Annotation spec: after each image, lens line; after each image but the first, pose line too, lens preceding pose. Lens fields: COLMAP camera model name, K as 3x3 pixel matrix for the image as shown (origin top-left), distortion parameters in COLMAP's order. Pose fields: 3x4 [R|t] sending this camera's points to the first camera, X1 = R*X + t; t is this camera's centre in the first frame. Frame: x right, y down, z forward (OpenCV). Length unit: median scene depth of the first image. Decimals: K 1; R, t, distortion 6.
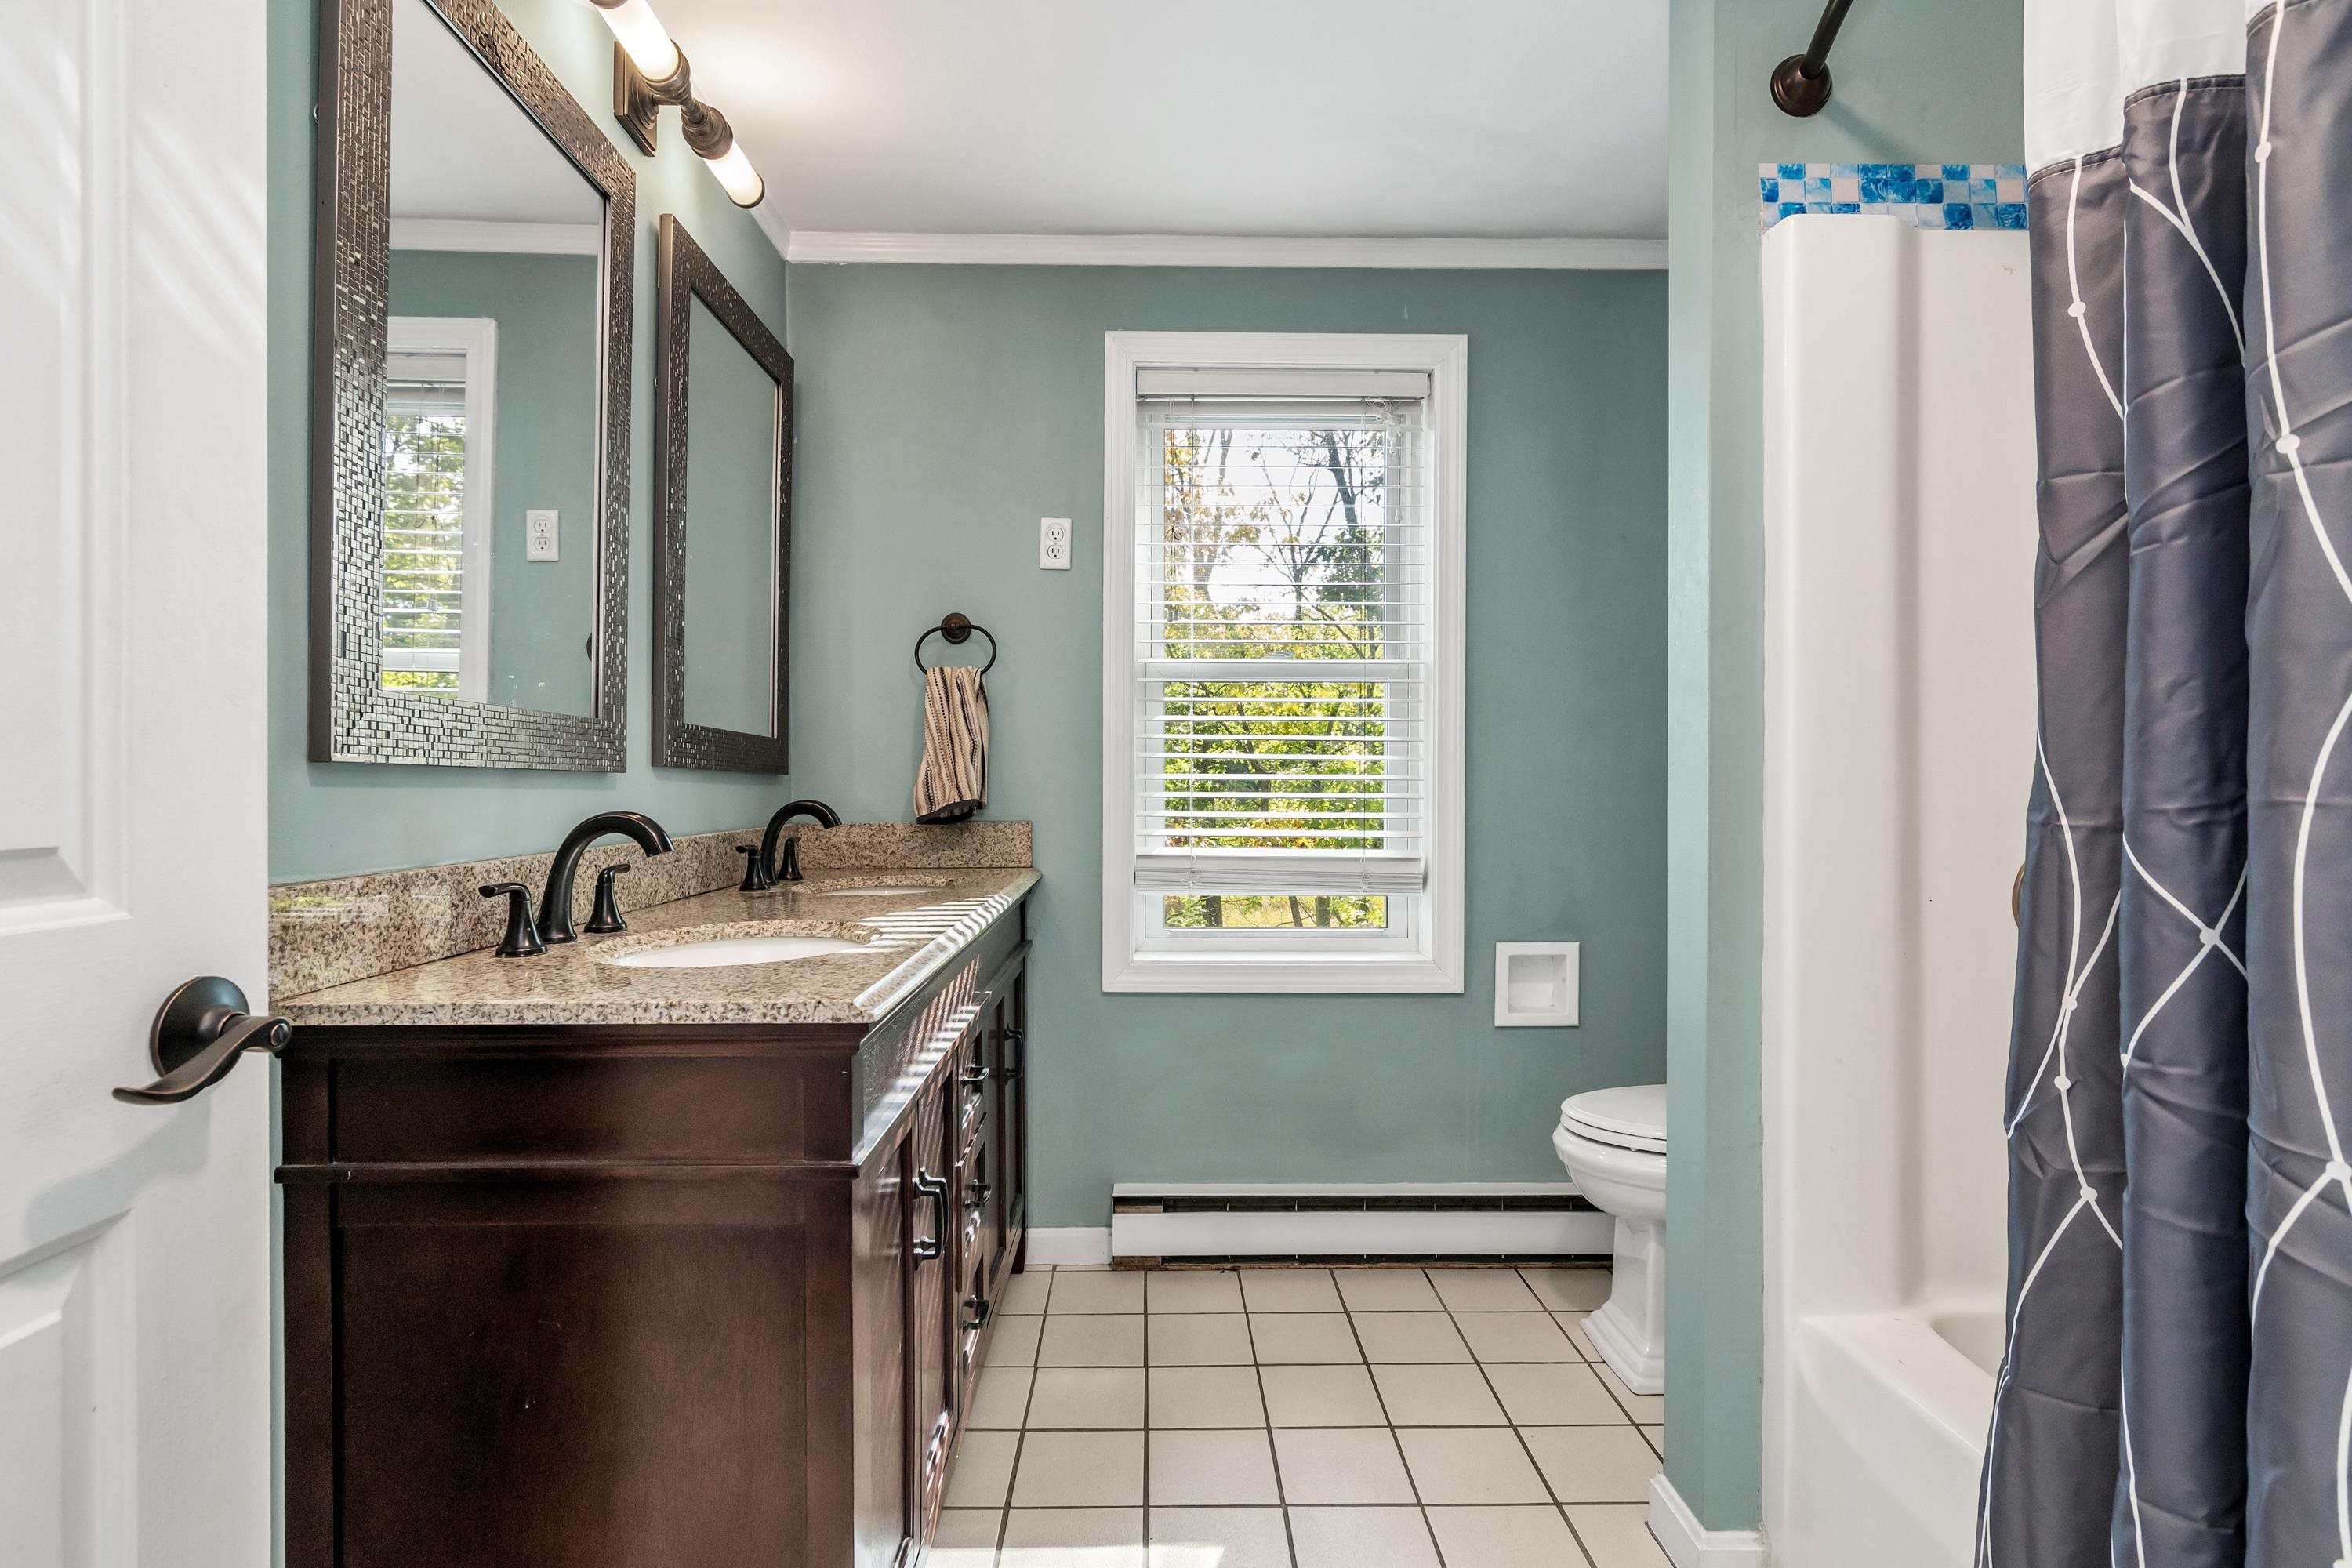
lens RADIAL K [[1155.7, 0, 1175.0], [0, 1155.7, 774.2], [0, 0, 1]] dist [0.086276, -0.071252]
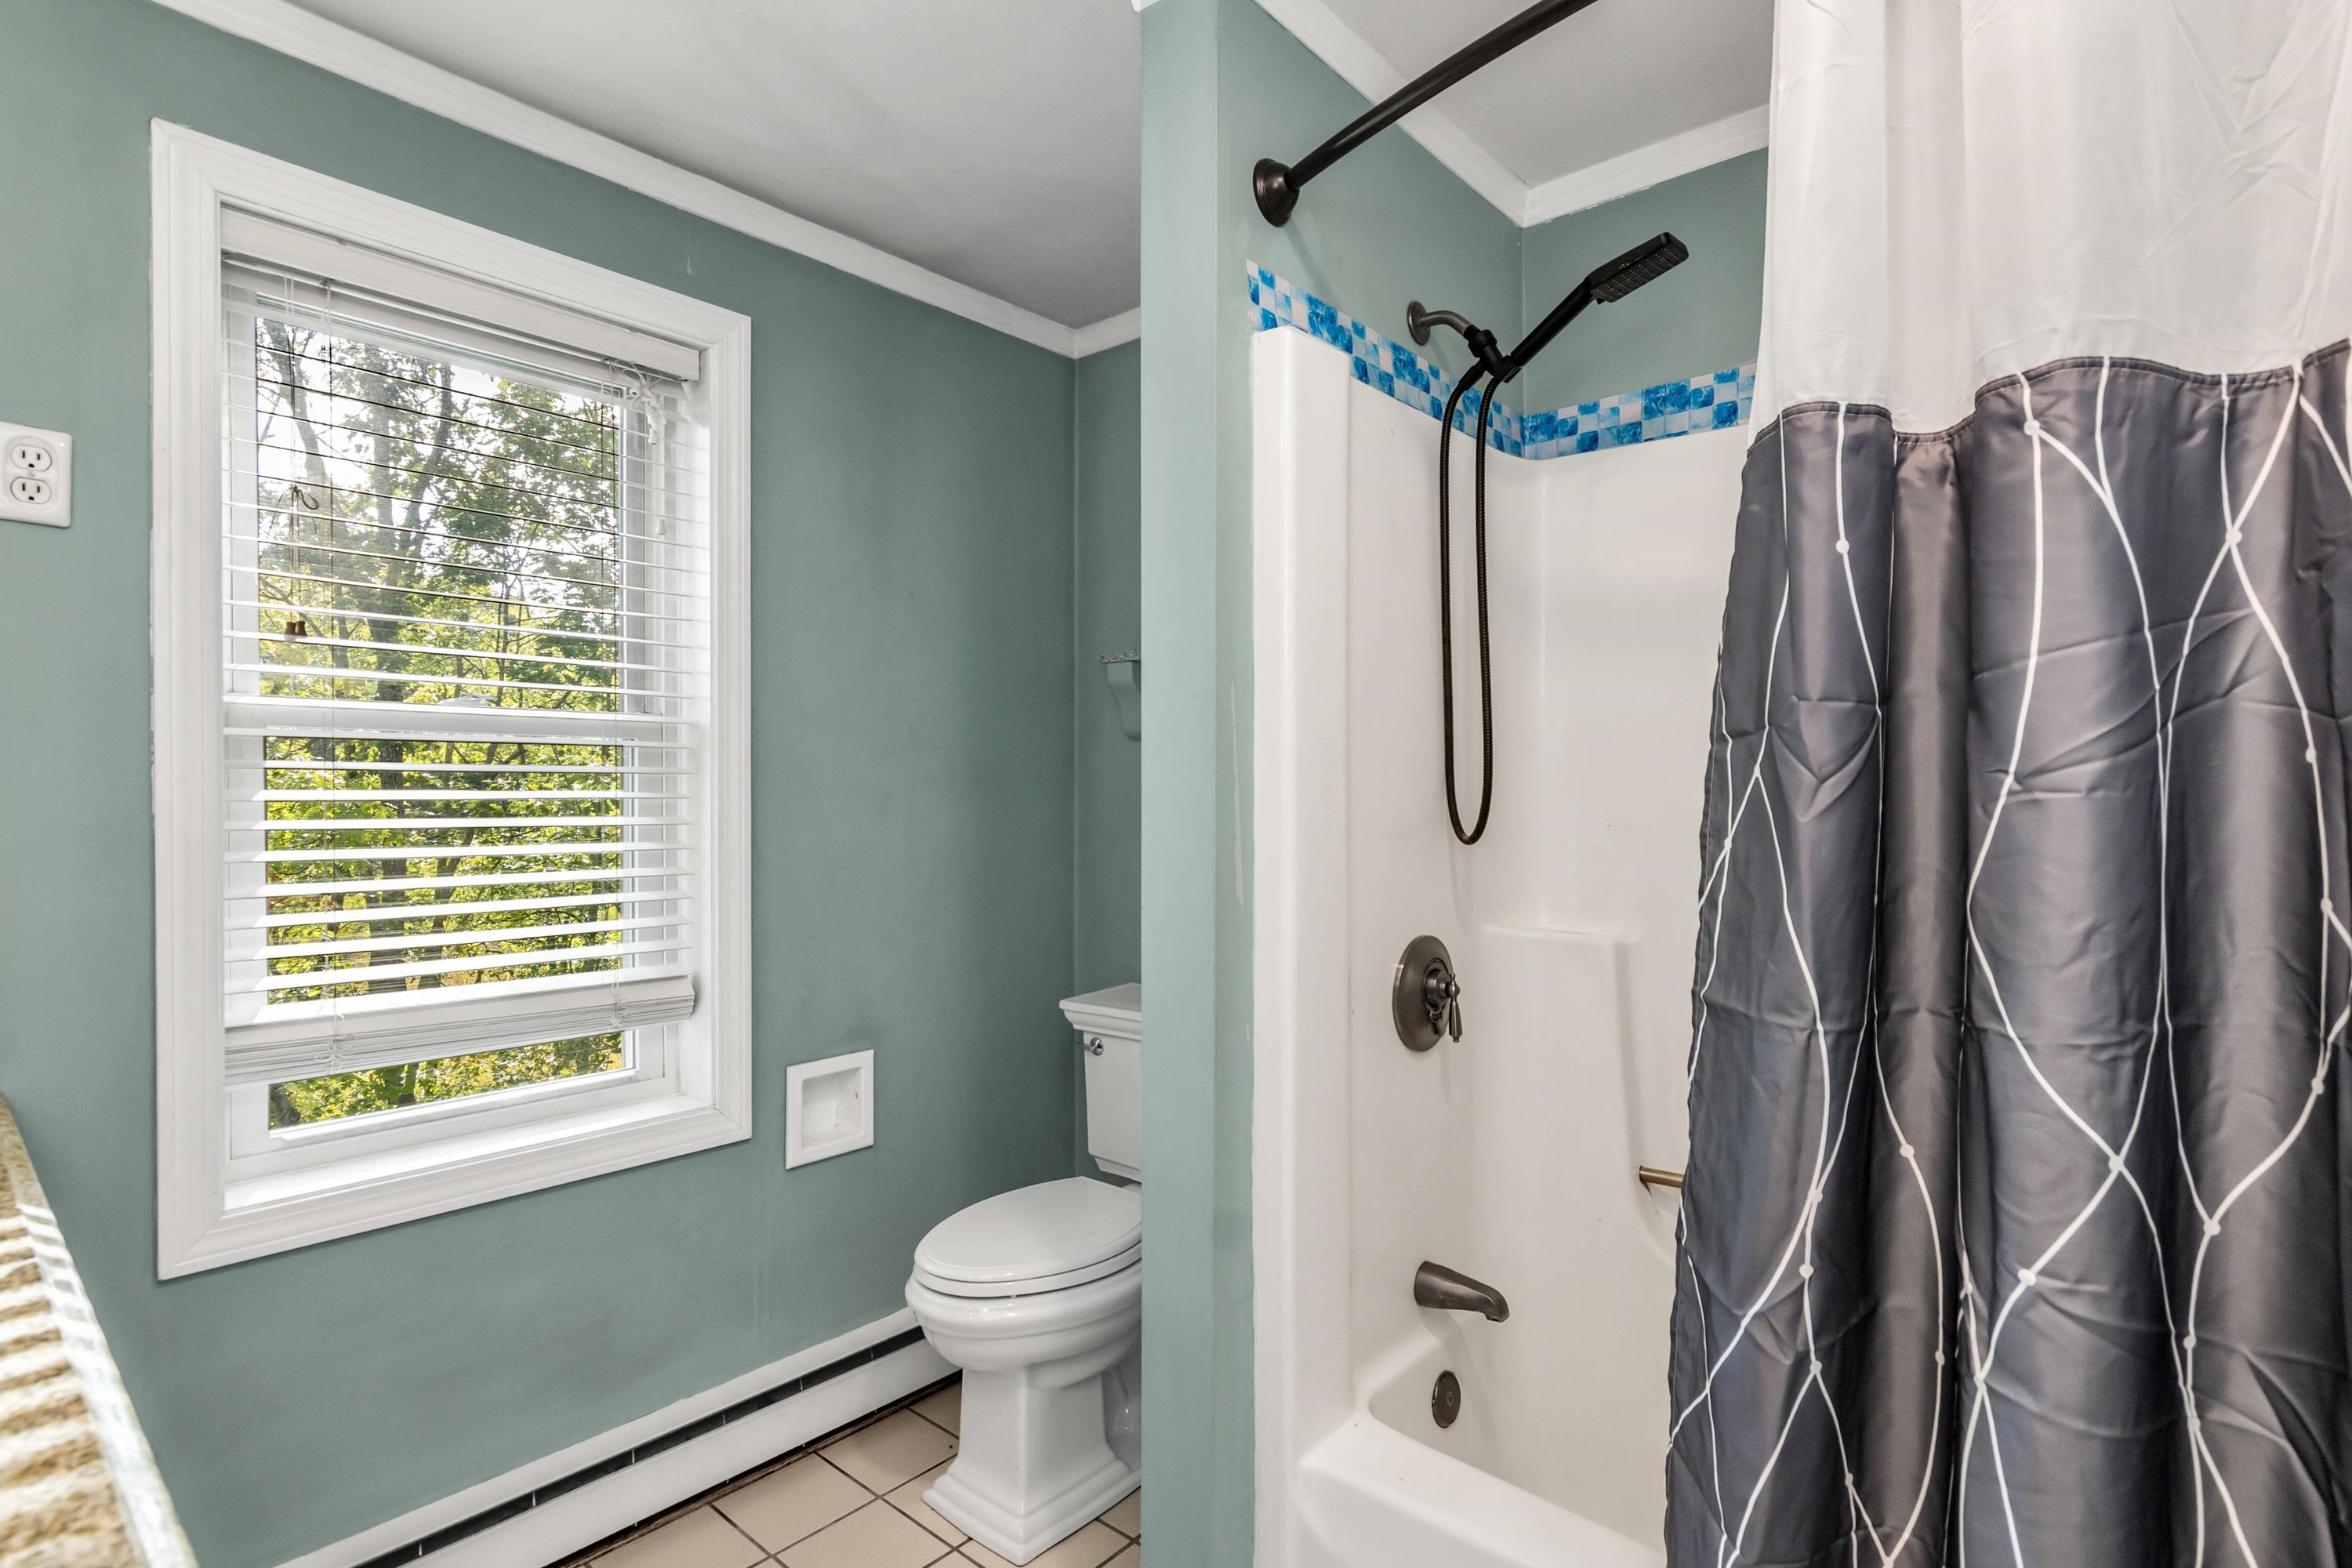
lens RADIAL K [[1137.8, 0, 1166.0], [0, 1137.8, 792.6], [0, 0, 1]] dist [0.000472, 0.001151]
pose [[0.678625, -0.001188, 0.734484, -0.203003], [-0.005173, 0.999966, 0.006396, -0.085280], [-0.734467, -0.008140, 0.678596, 0.390576]]
